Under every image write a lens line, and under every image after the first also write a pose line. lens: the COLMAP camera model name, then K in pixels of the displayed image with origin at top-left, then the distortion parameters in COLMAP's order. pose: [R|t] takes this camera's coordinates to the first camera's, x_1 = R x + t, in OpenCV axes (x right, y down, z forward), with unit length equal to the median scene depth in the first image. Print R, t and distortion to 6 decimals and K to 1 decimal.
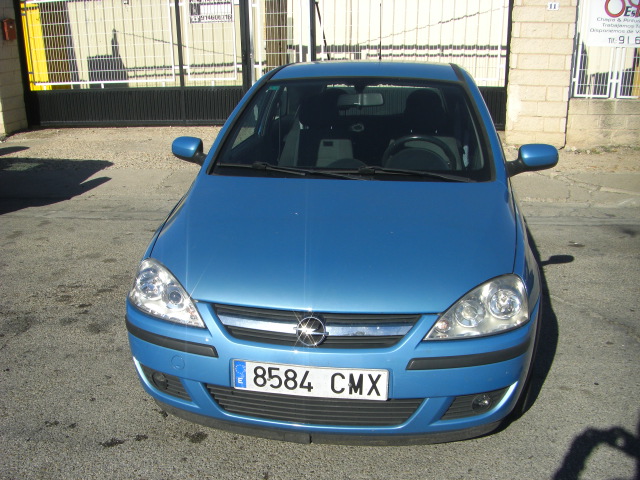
lens RADIAL K [[721.6, 0, 293.2], [0, 721.6, 290.9], [0, 0, 1]] dist [-0.140092, 0.000000]
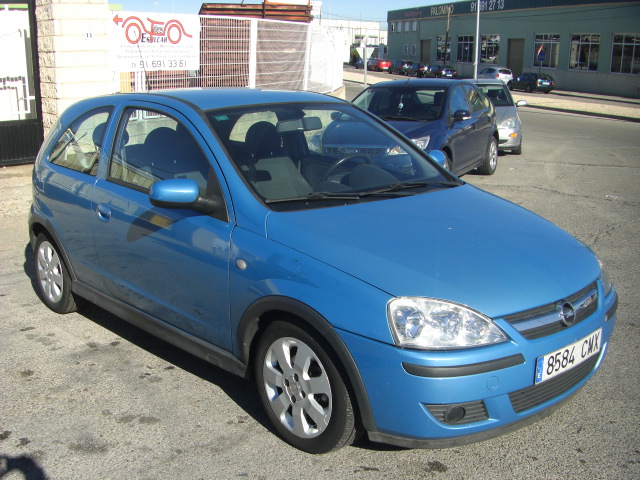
lens RADIAL K [[721.6, 0, 298.9], [0, 721.6, 287.6], [0, 0, 1]] dist [-0.140092, 0.000000]
pose [[0.616124, -0.216115, 0.757421, -0.996998], [0.250181, 0.965519, 0.071982, -0.159994], [-0.746861, 0.145143, 0.648947, 0.504817]]
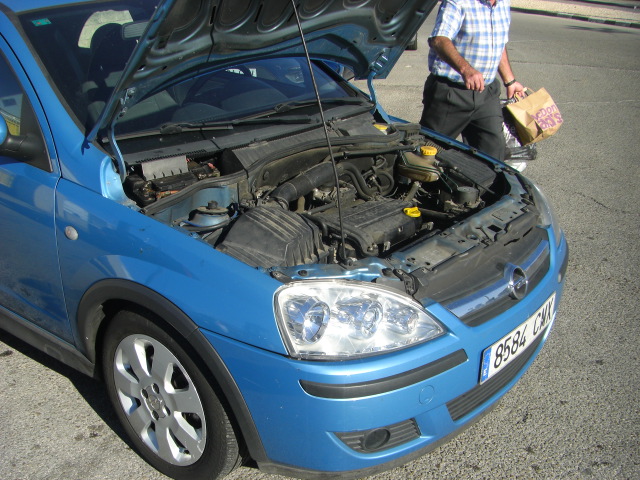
lens RADIAL K [[721.6, 0, 292.4], [0, 721.6, 299.5], [0, 0, 1]] dist [-0.140092, 0.000000]
pose [[0.497499, -0.363667, 0.787554, -0.721631], [0.278450, 0.926785, 0.252062, -0.197956], [-0.821560, 0.093893, 0.562338, 0.655137]]
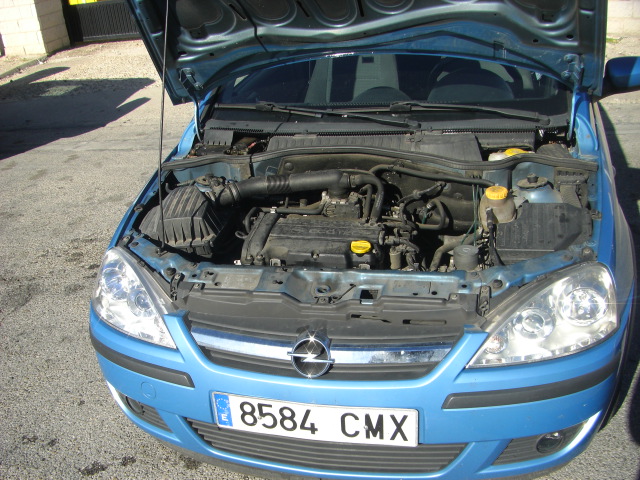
lens RADIAL K [[721.6, 0, 302.5], [0, 721.6, 295.1], [0, 0, 1]] dist [-0.140092, 0.000000]
pose [[0.994248, -0.029799, -0.102877, 0.082726], [0.044674, 0.988355, 0.145463, -0.100275], [0.097345, -0.149222, 0.984000, 0.256502]]
